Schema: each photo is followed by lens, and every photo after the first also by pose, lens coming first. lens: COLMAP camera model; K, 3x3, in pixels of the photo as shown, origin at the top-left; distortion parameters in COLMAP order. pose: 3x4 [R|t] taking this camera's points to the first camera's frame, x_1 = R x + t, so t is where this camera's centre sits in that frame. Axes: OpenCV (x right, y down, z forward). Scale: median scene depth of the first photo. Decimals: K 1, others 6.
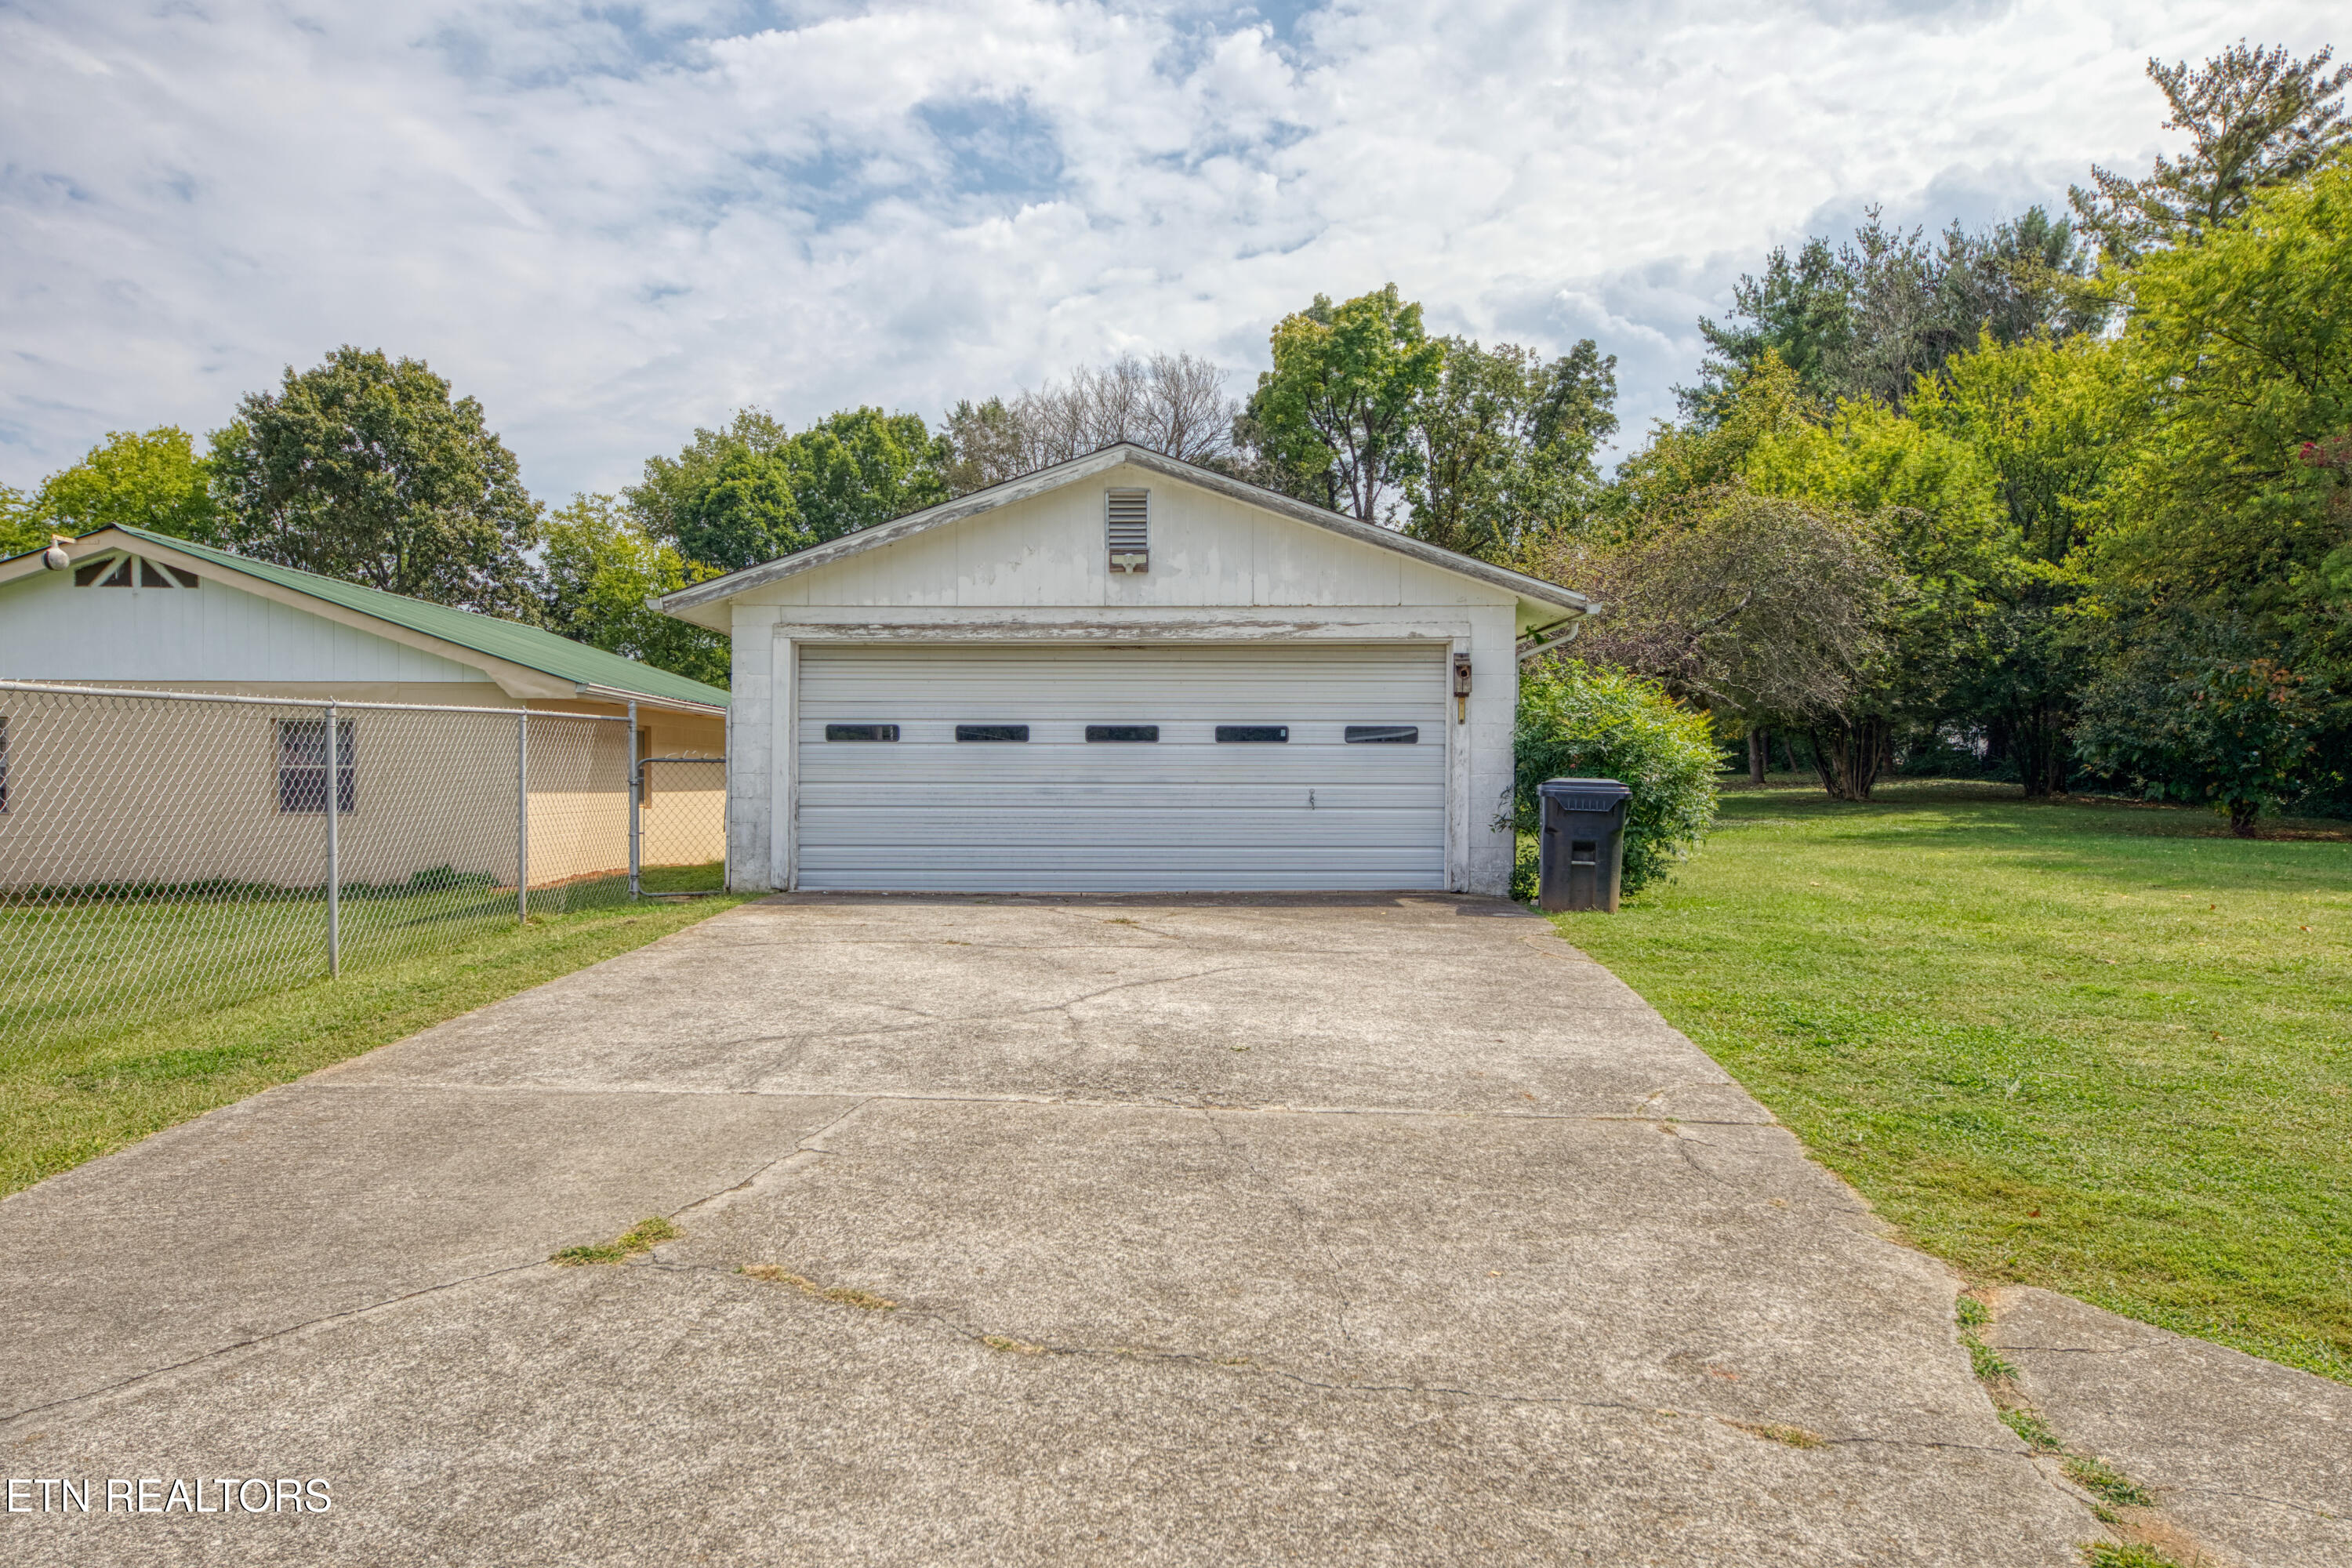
lens RADIAL K [[1519.9, 0, 1174.2], [0, 1519.9, 819.0], [0, 0, 1]] dist [0.033078, 0.000726]
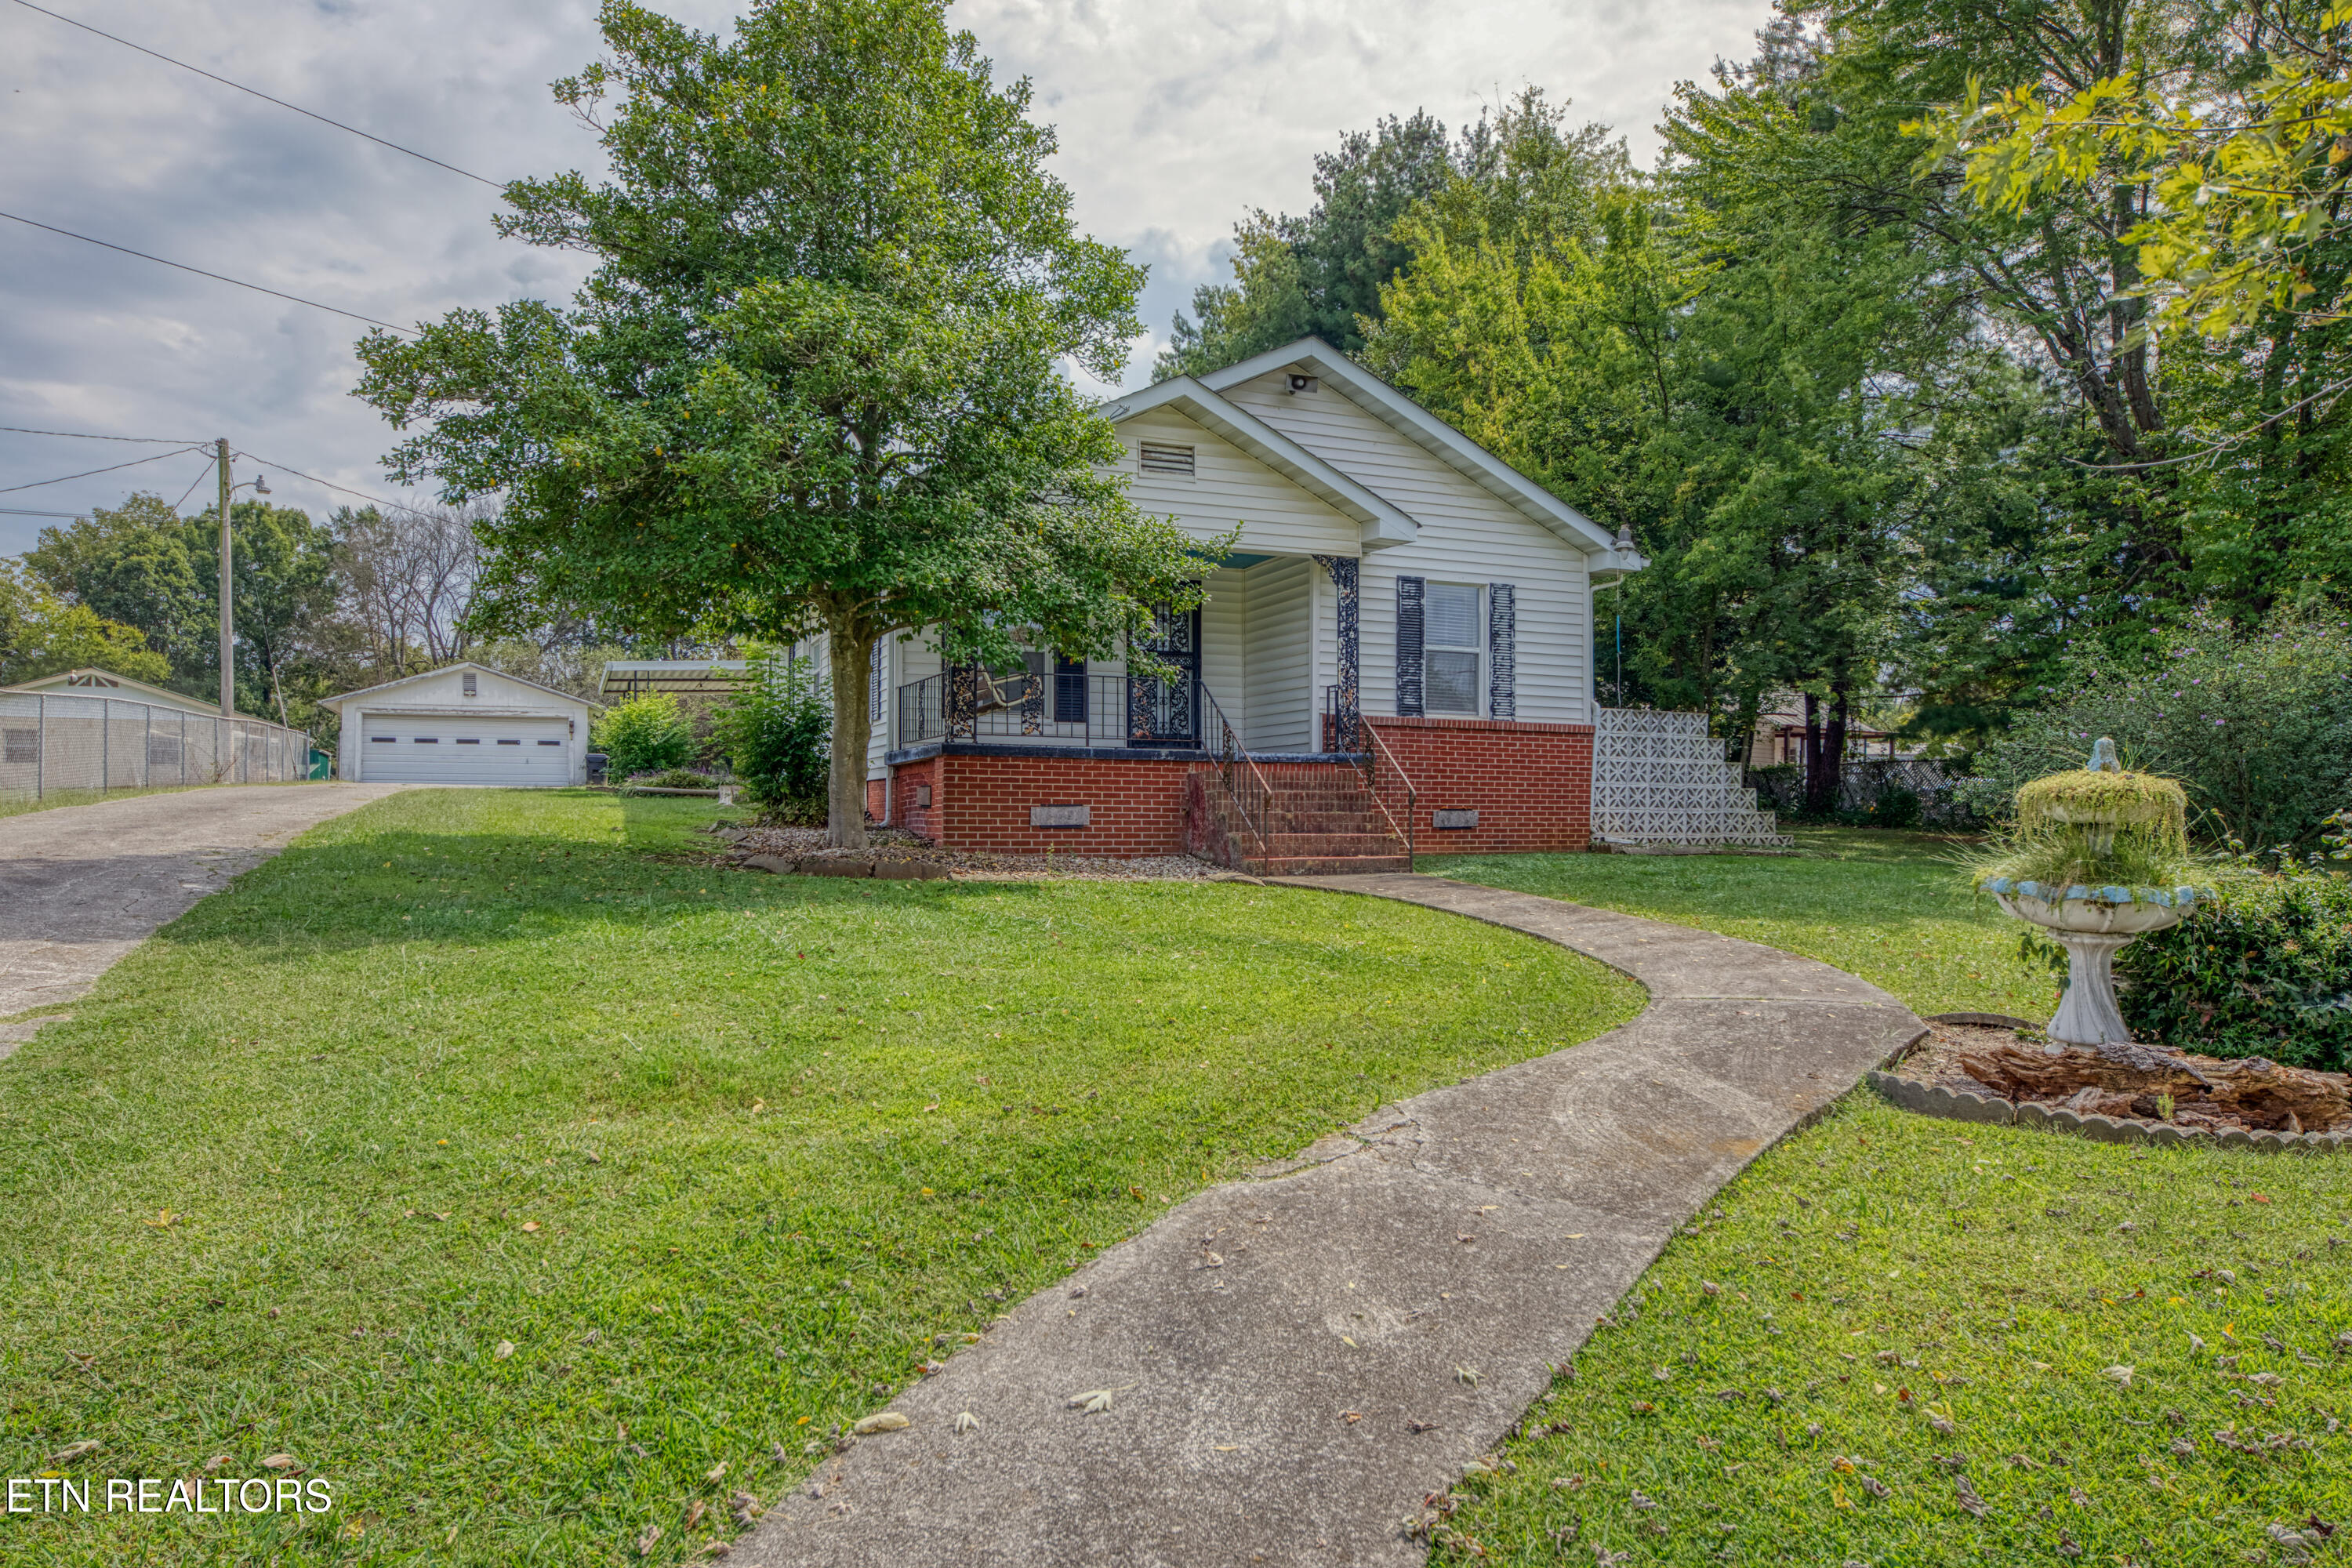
lens RADIAL K [[1567.1, 0, 1178.7], [0, 1567.1, 838.4], [0, 0, 1]] dist [0.029834, 0.002112]
pose [[0.929621, -0.005136, 0.368482, 0.026912], [0.012067, 0.999791, -0.016506, 0.045090], [-0.368320, 0.019791, 0.929488, -0.542806]]
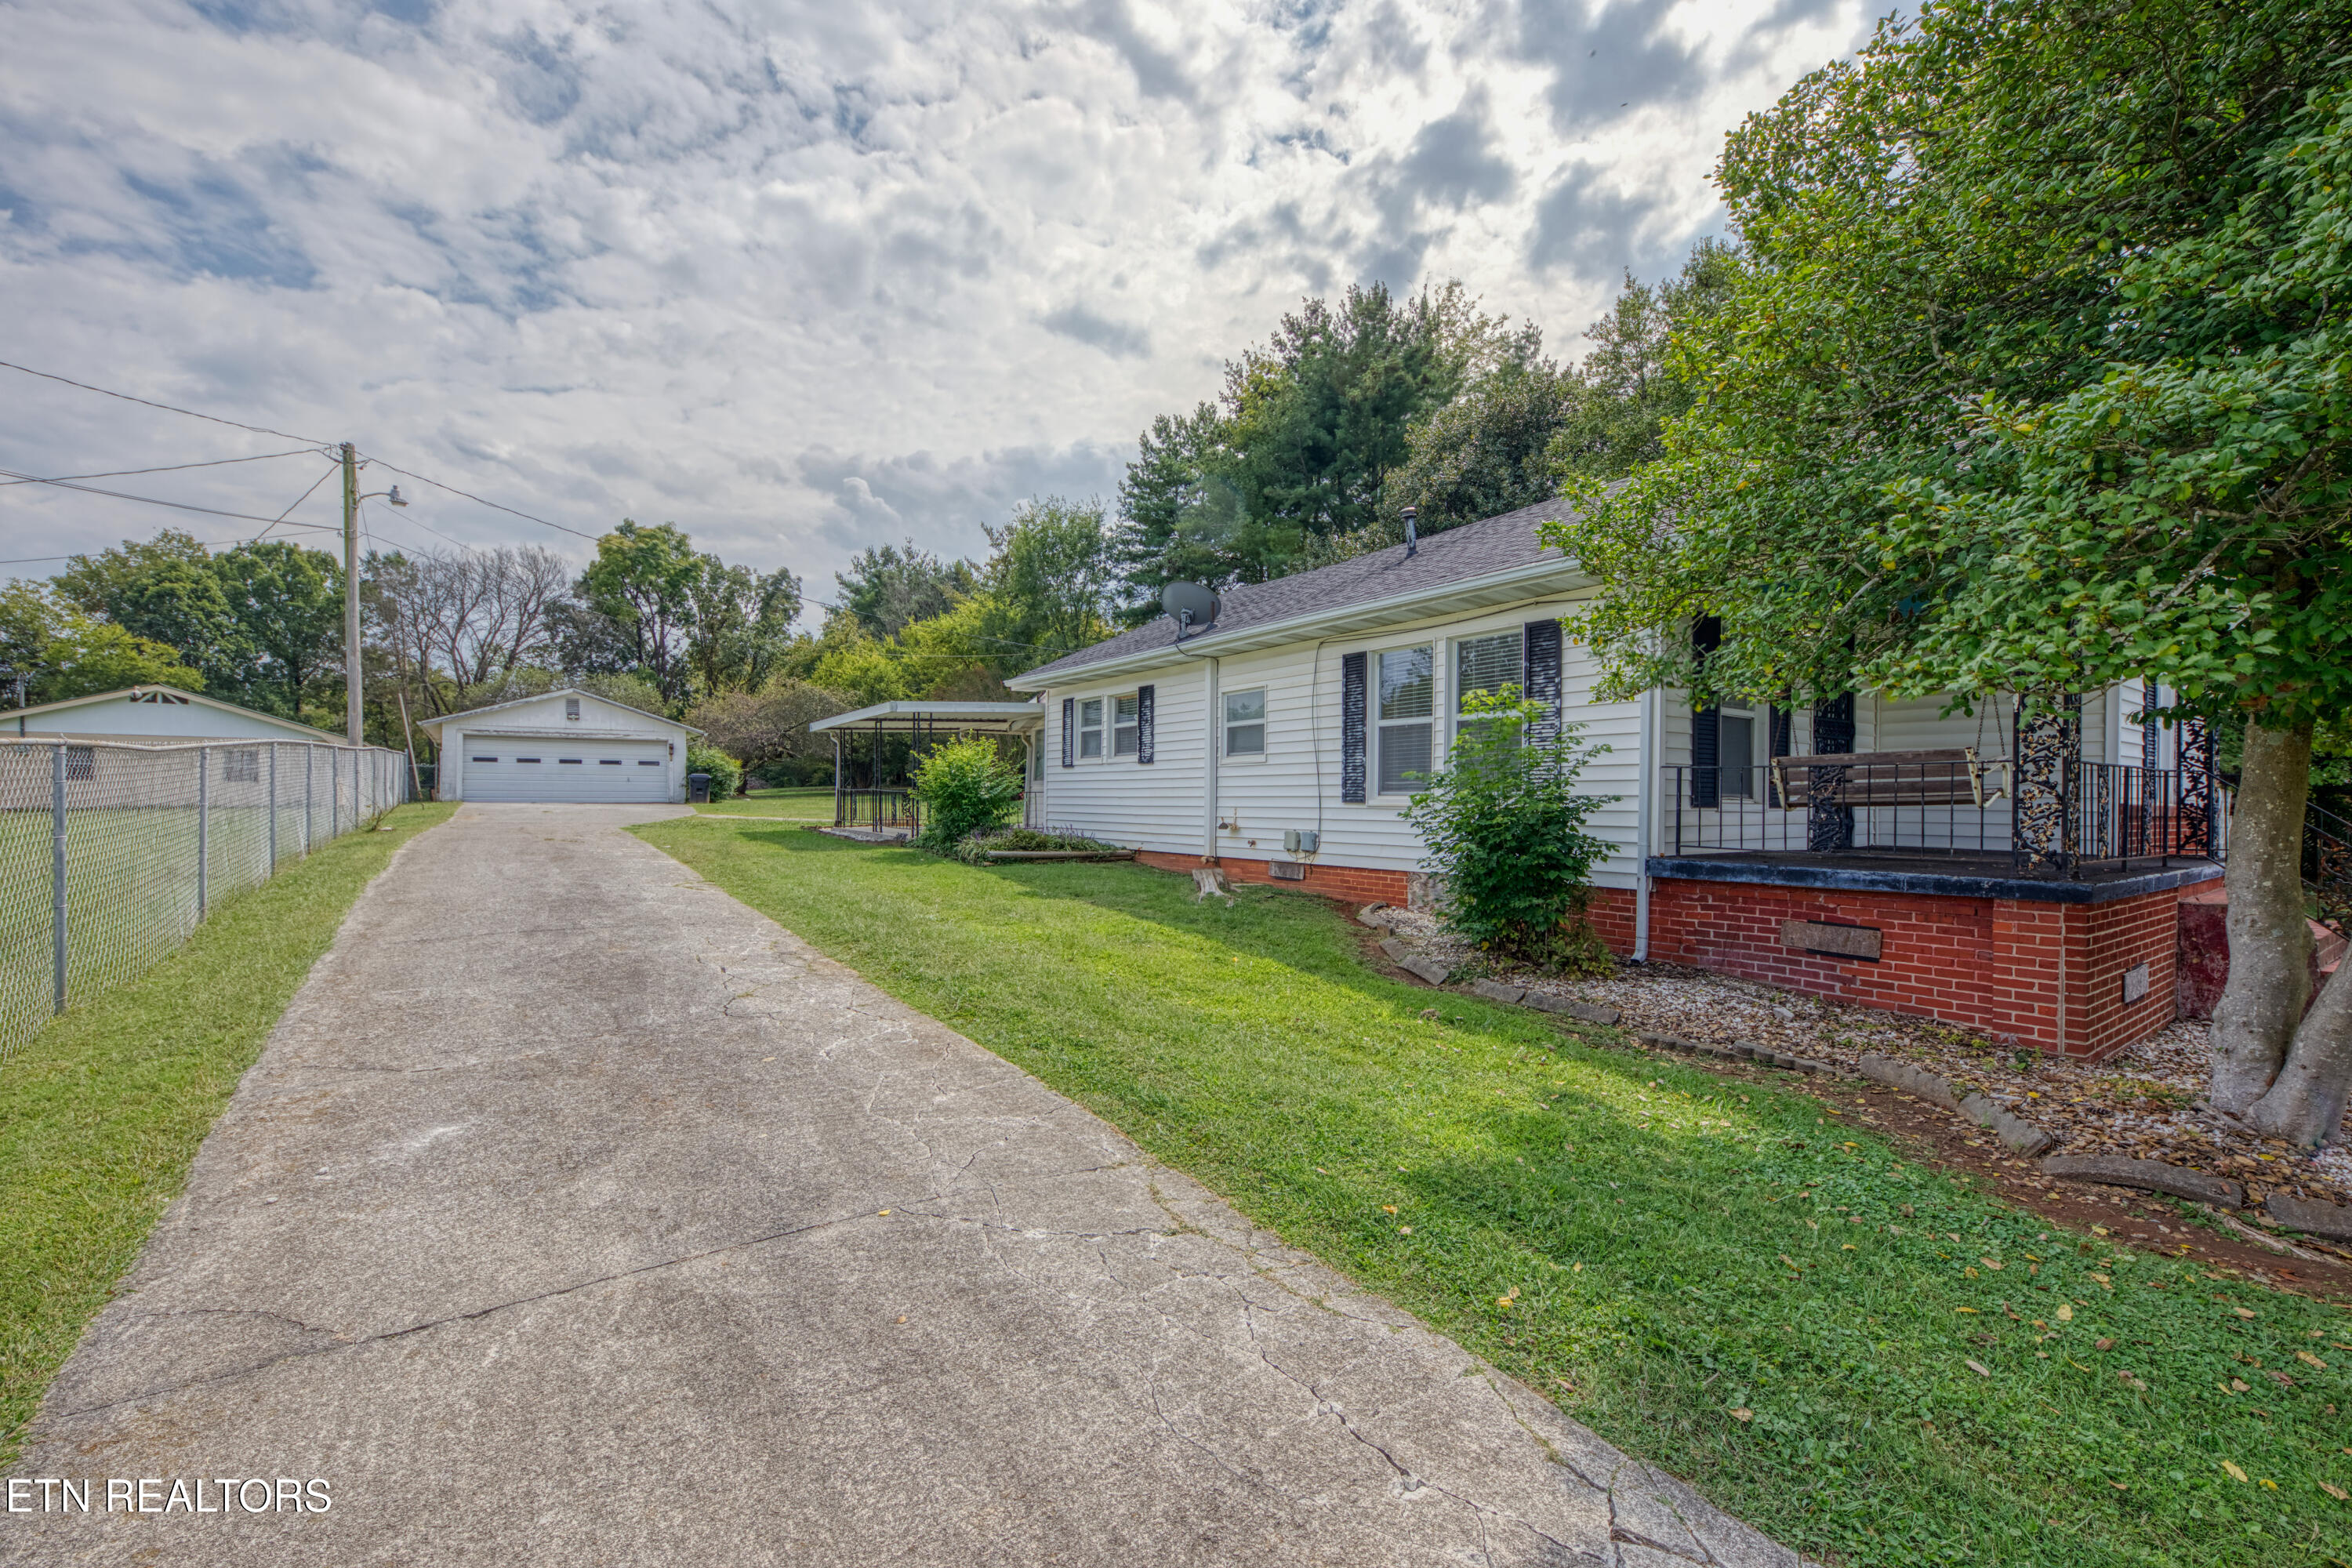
lens RADIAL K [[992.6, 0, 1206.6], [0, 992.6, 827.2], [0, 0, 1]] dist [-0.002107, -0.000628]
pose [[0.815013, -0.014240, 0.579267, -0.032207], [0.013767, 0.999892, 0.005209, 0.021153], [-0.579279, 0.003729, 0.815121, -0.350719]]
